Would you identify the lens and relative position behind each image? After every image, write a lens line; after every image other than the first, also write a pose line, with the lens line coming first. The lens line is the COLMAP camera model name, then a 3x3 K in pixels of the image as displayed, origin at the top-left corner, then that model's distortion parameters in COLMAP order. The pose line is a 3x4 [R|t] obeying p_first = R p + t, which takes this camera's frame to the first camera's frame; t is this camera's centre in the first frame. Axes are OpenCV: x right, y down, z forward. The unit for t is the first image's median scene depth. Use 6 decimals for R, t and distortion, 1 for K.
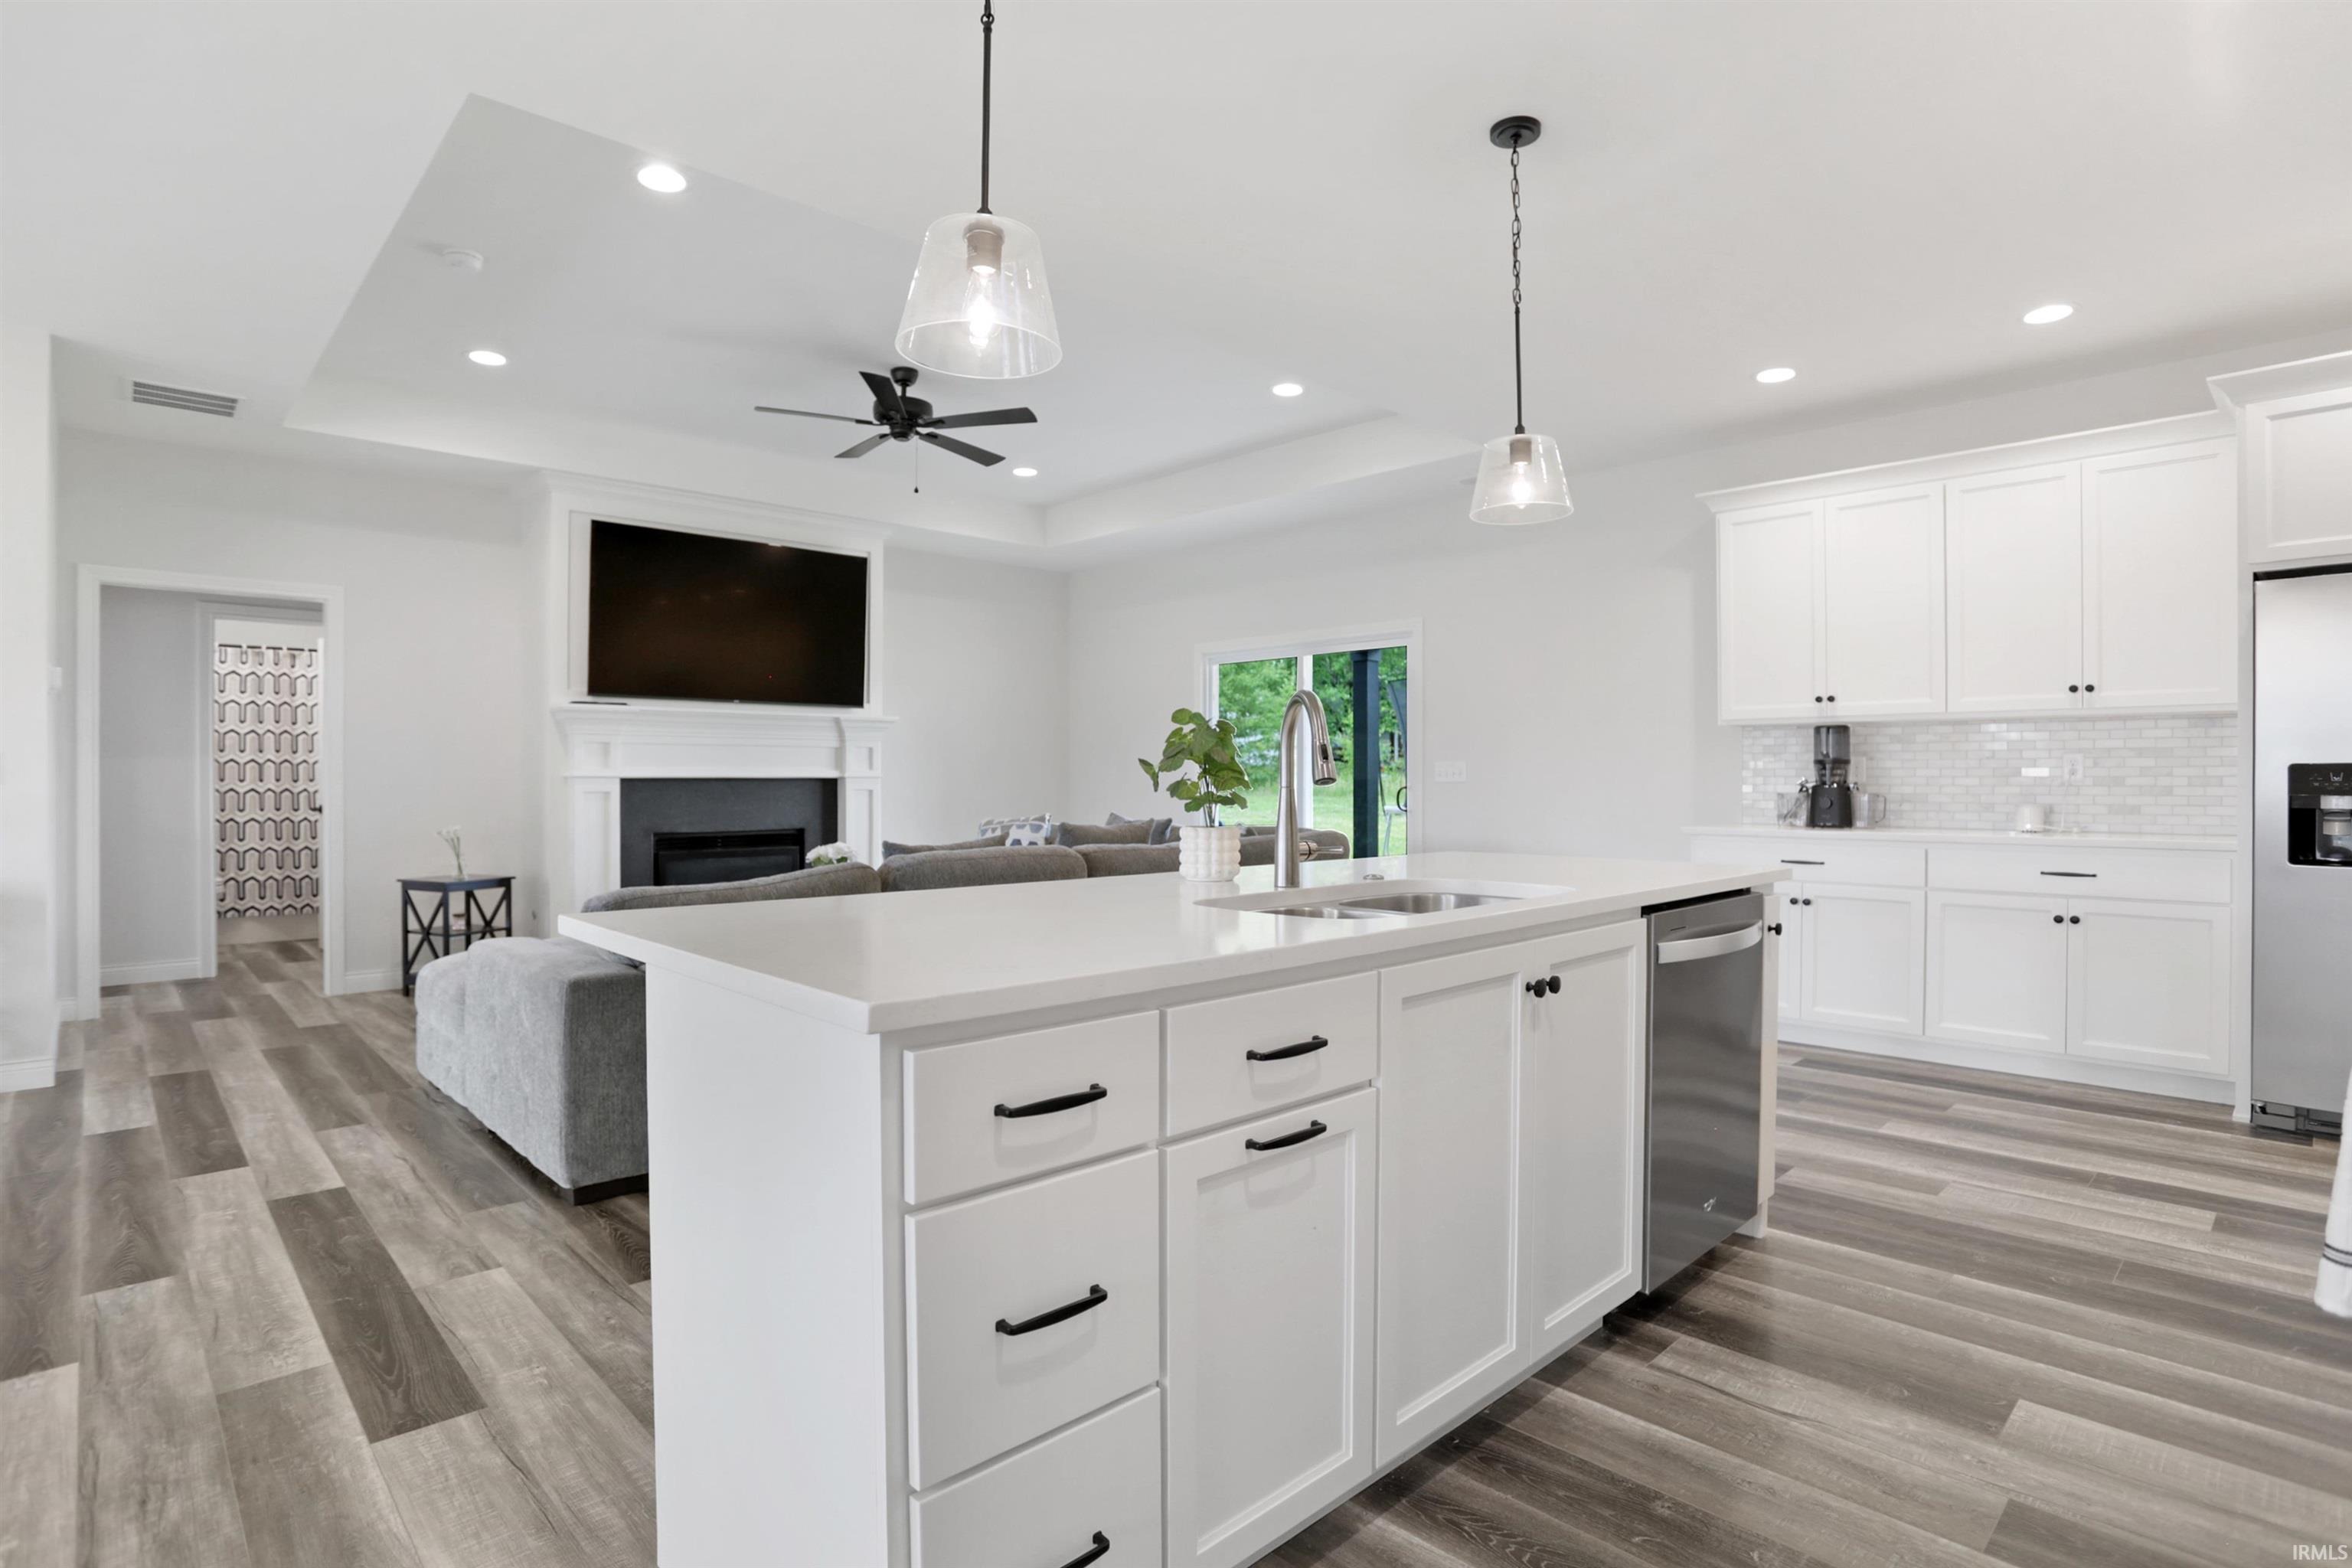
lens RADIAL K [[1162.2, 0, 1166.3], [0, 1162.2, 791.5], [0, 0, 1]] dist [-0.063590, 0.022475]
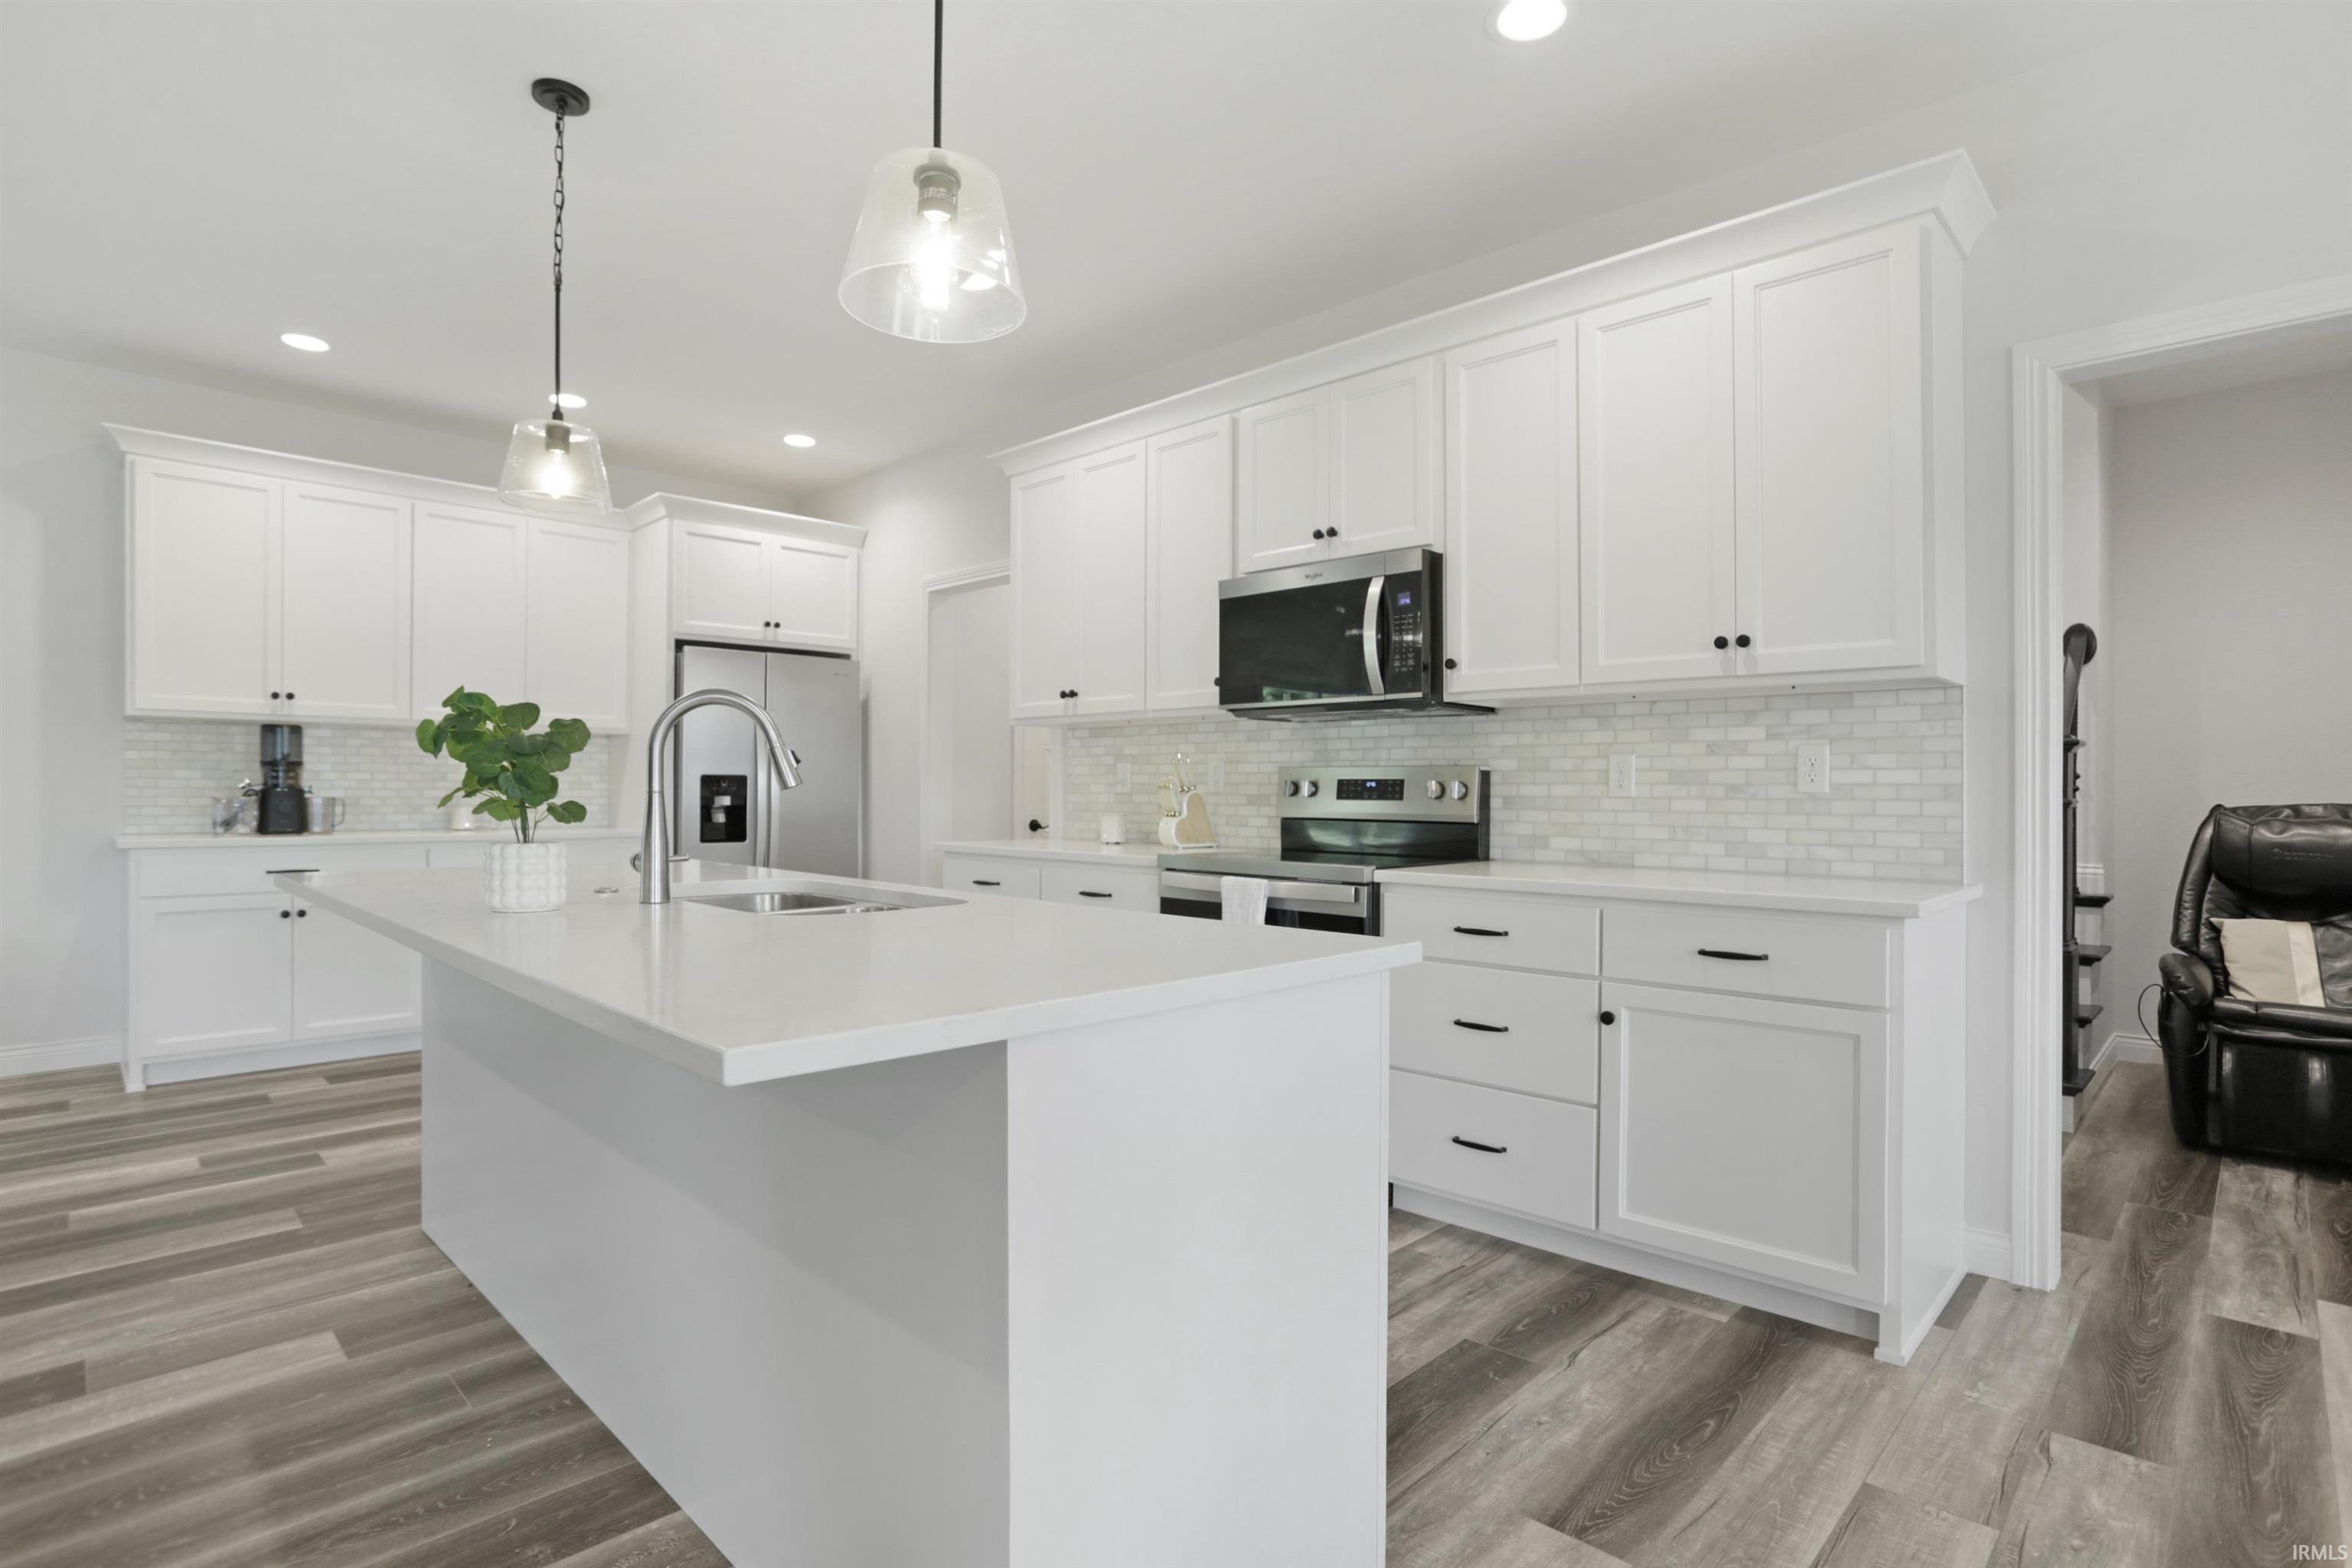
lens RADIAL K [[1162.2, 0, 1200.3], [0, 1162.2, 792.1], [0, 0, 1]] dist [-0.063590, 0.022475]
pose [[-0.043002, -0.003647, 0.999068, -0.444912], [0.005672, 0.999976, 0.003894, -0.002298], [-0.999059, 0.005834, -0.042980, 0.351738]]
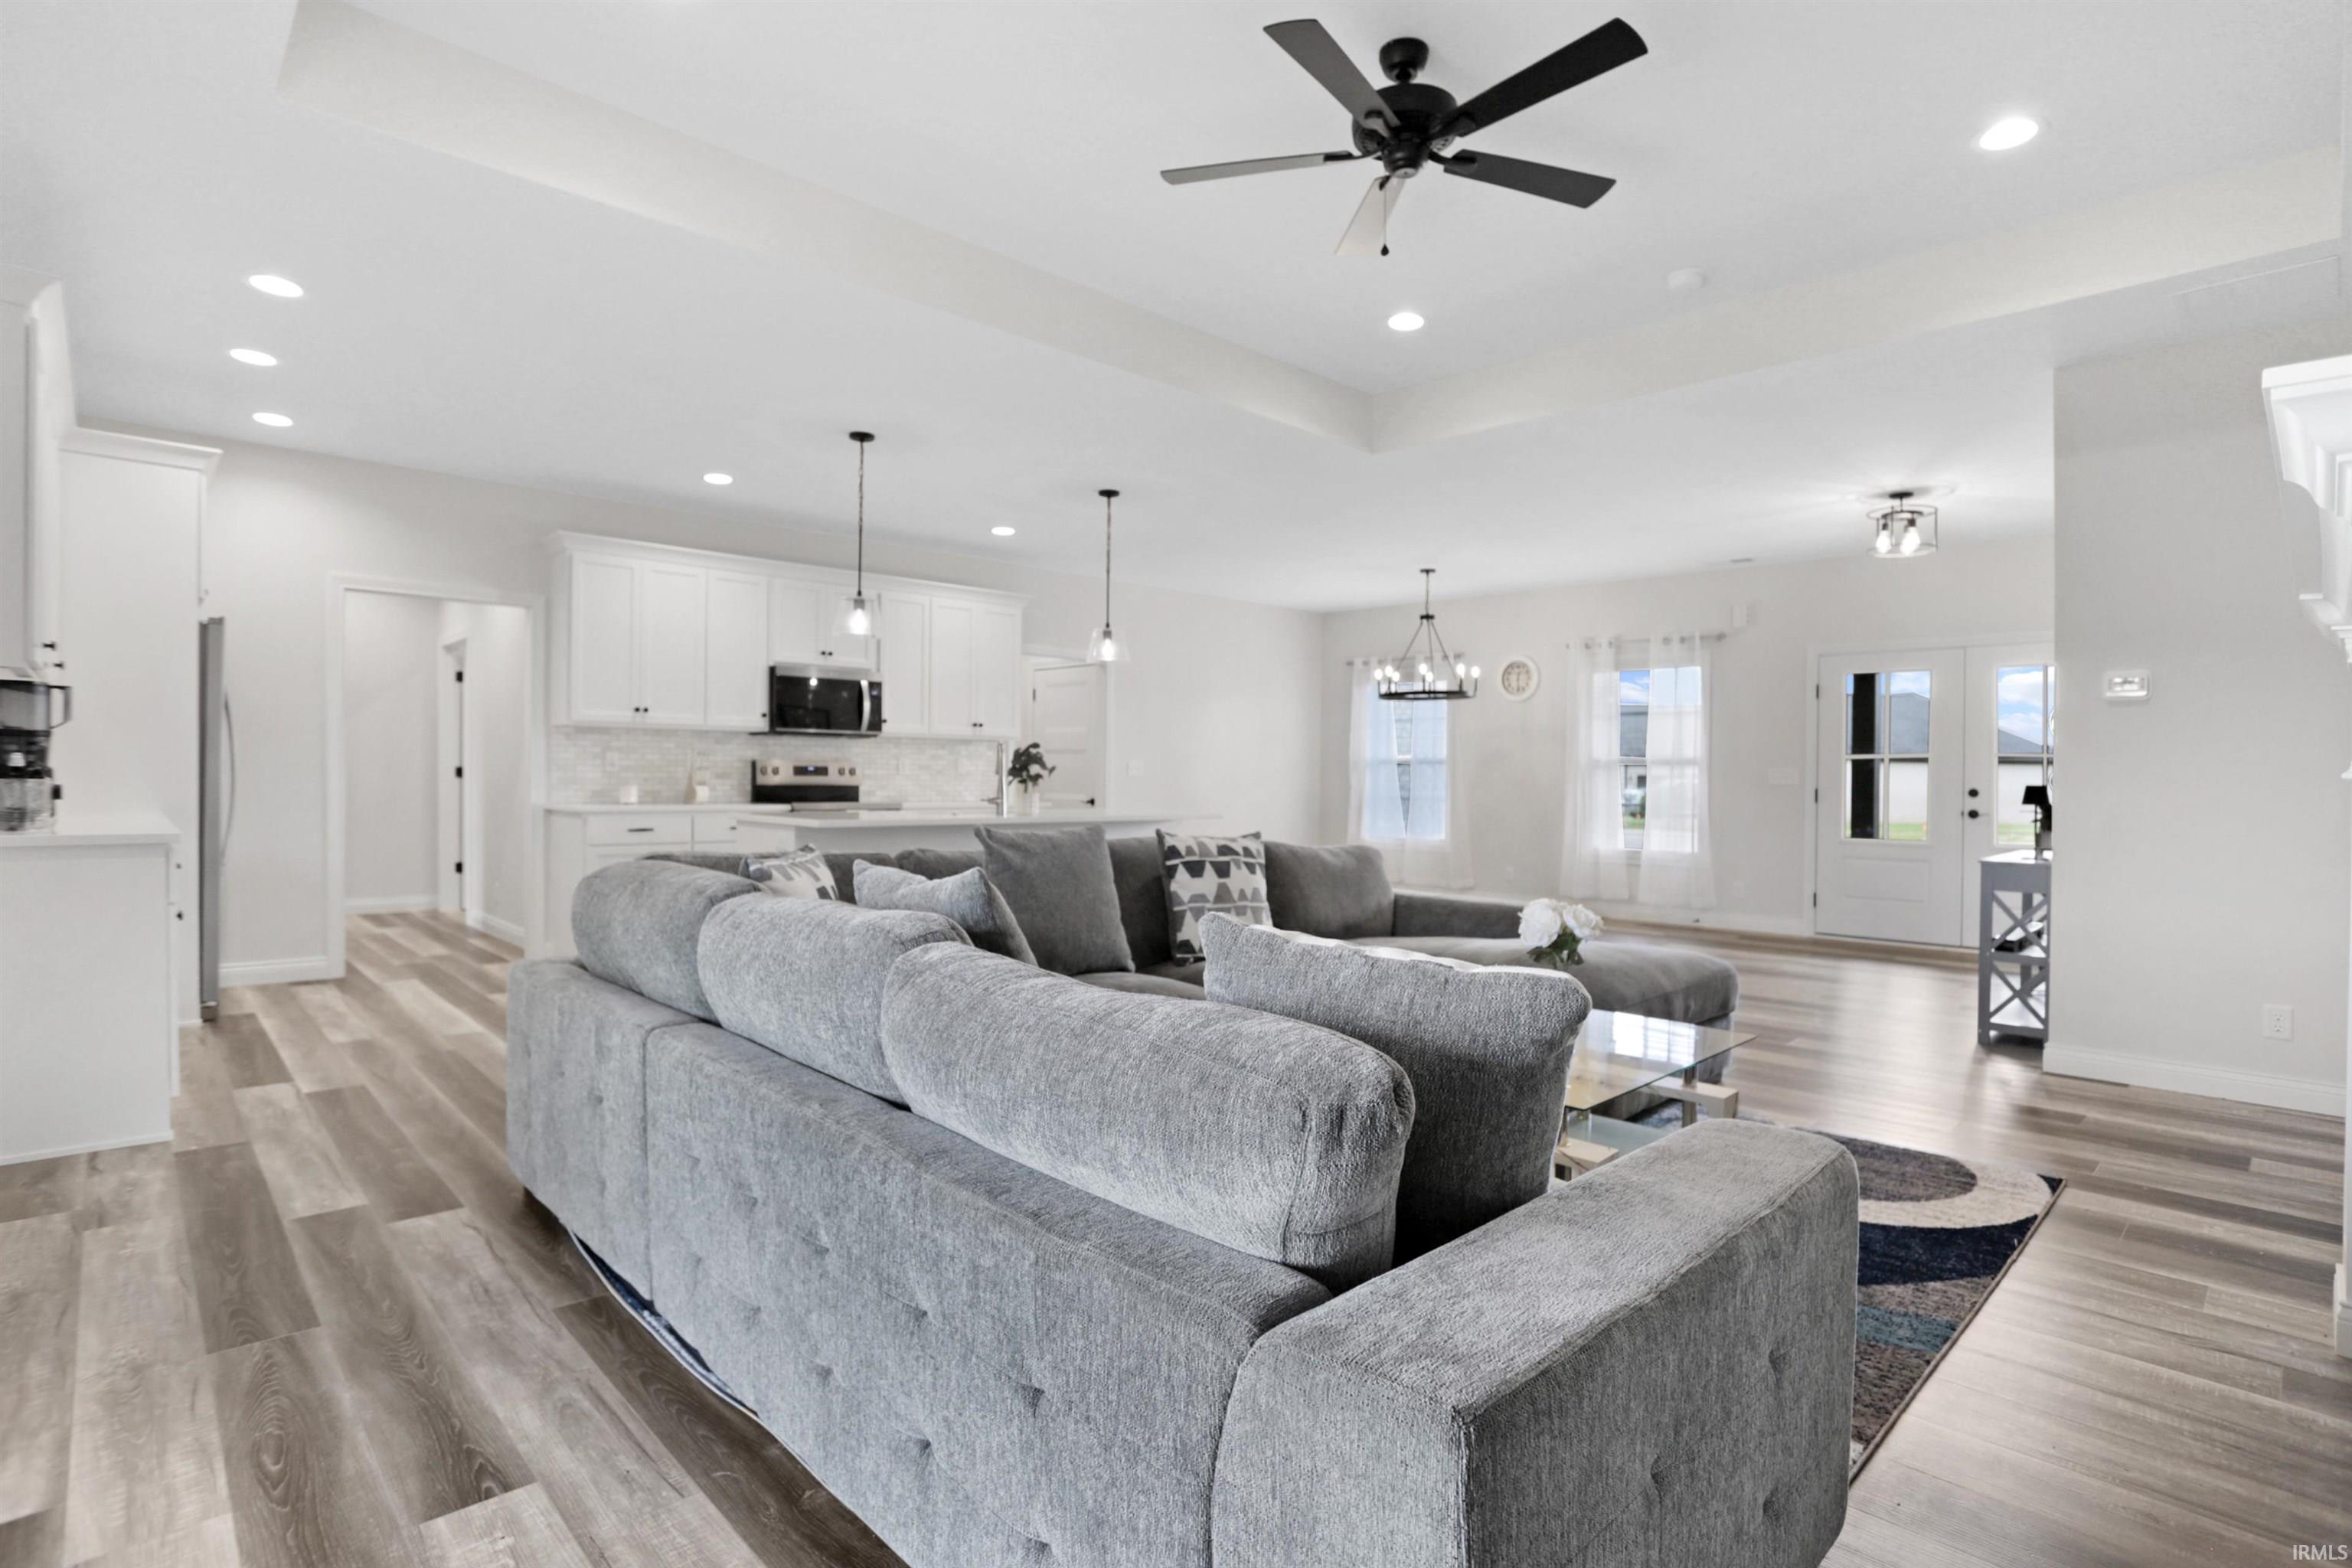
lens RADIAL K [[1162.2, 0, 1147.5], [0, 1162.2, 781.8], [0, 0, 1]] dist [-0.063590, 0.022475]
pose [[-0.999752, -0.013983, 0.017316, -0.150556], [-0.013684, 0.999757, 0.017299, -0.022673], [-0.017554, 0.017058, -0.999700, 2.043240]]
